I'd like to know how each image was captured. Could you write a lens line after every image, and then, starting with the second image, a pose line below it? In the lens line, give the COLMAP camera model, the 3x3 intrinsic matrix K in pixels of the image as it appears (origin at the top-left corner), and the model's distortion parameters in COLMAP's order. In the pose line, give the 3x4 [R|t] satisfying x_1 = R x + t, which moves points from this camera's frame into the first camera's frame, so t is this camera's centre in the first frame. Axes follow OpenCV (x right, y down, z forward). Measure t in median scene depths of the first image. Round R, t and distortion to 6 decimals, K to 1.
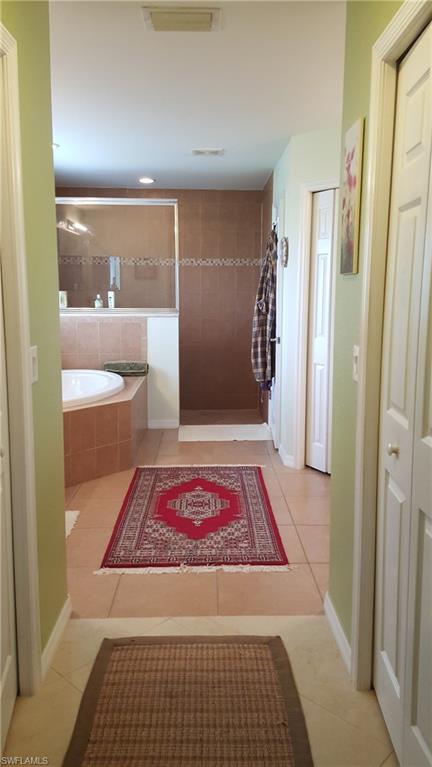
lens RADIAL K [[586.9, 0, 216.0], [0, 586.9, 383.5], [0, 0, 1]] dist [0.155551, -0.235833]
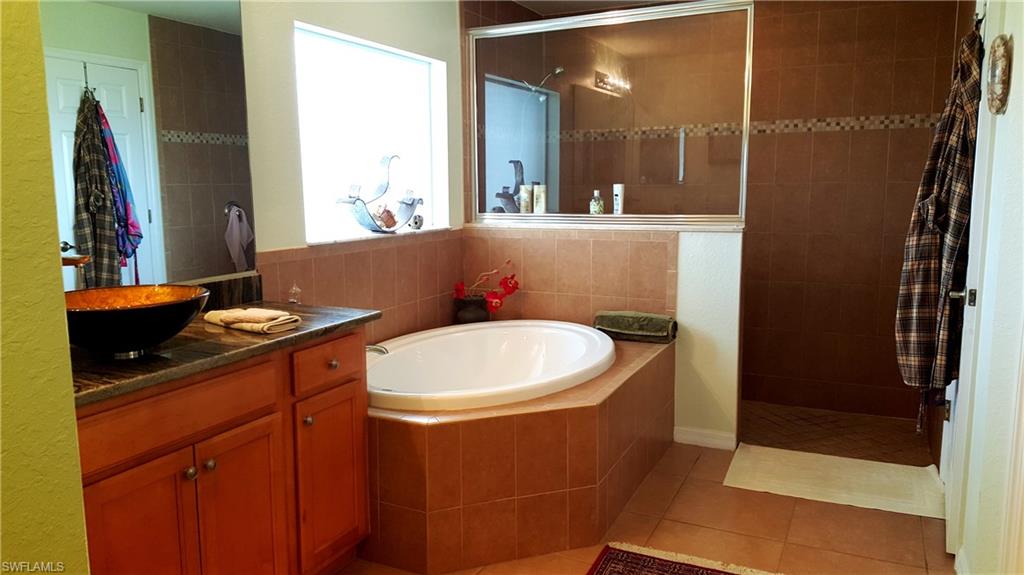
lens RADIAL K [[739.8, 0, 508.8], [0, 739.8, 294.7], [0, 0, 1]] dist [0.062159, -0.053590]
pose [[0.889020, 0.058264, -0.454147, 0.053440], [-0.062667, 0.998020, 0.005364, -0.053387], [0.453560, 0.023692, 0.890911, 0.362382]]
